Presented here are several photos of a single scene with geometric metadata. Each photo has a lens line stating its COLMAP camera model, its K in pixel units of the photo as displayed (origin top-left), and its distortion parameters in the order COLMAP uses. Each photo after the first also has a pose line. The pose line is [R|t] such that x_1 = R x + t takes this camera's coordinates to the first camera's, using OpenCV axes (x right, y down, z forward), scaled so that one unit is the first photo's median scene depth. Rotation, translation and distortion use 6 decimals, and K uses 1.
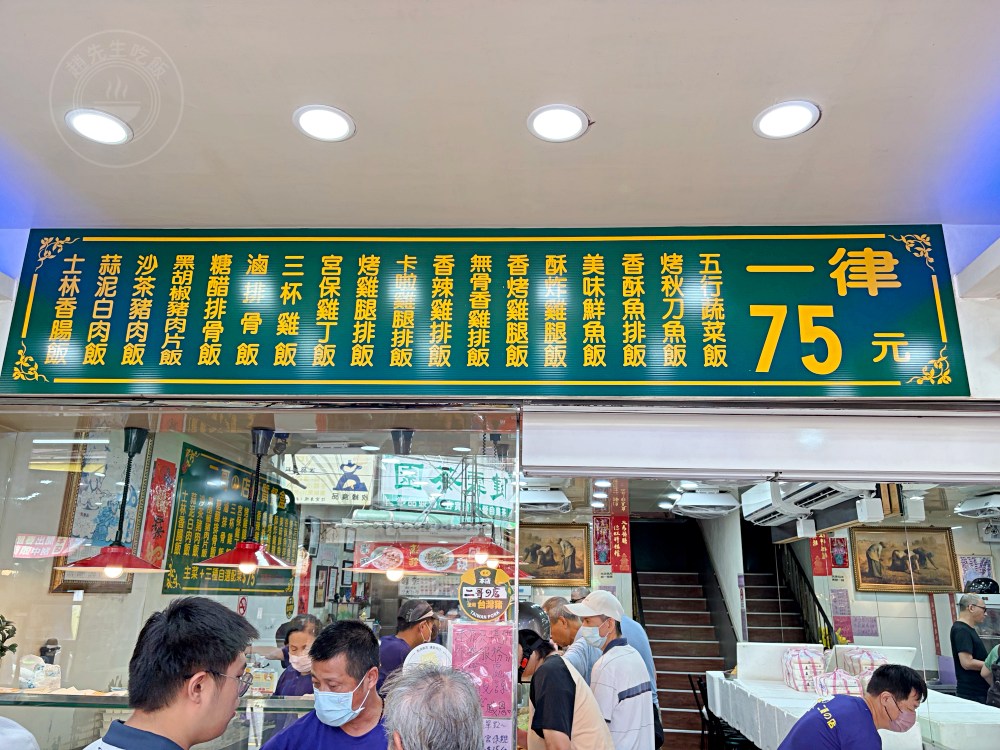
lens RADIAL K [[749.2, 0, 500.0], [0, 749.2, 375.0], [0, 0, 1]] dist [0.060099, -0.069324]
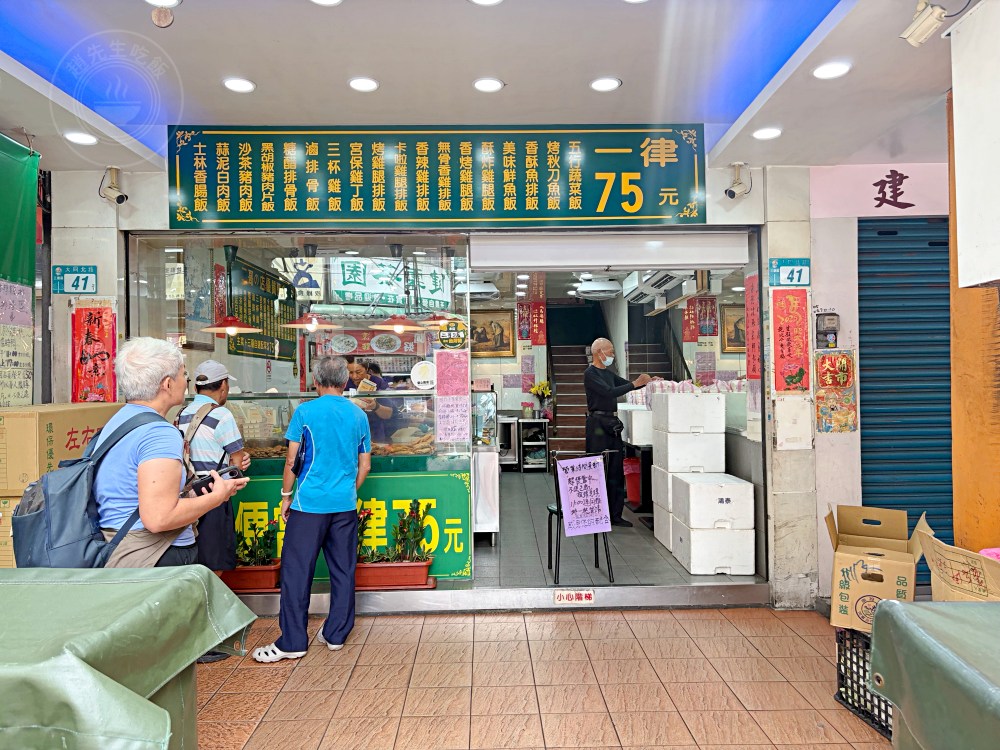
lens RADIAL K [[749.2, 0, 500.0], [0, 749.2, 375.0], [0, 0, 1]] dist [0.060099, -0.069324]
pose [[0.995549, -0.033049, 0.088262, -0.066703], [0.008274, 0.963533, 0.267463, -0.106354], [-0.093883, -0.265542, 0.959517, -0.795454]]
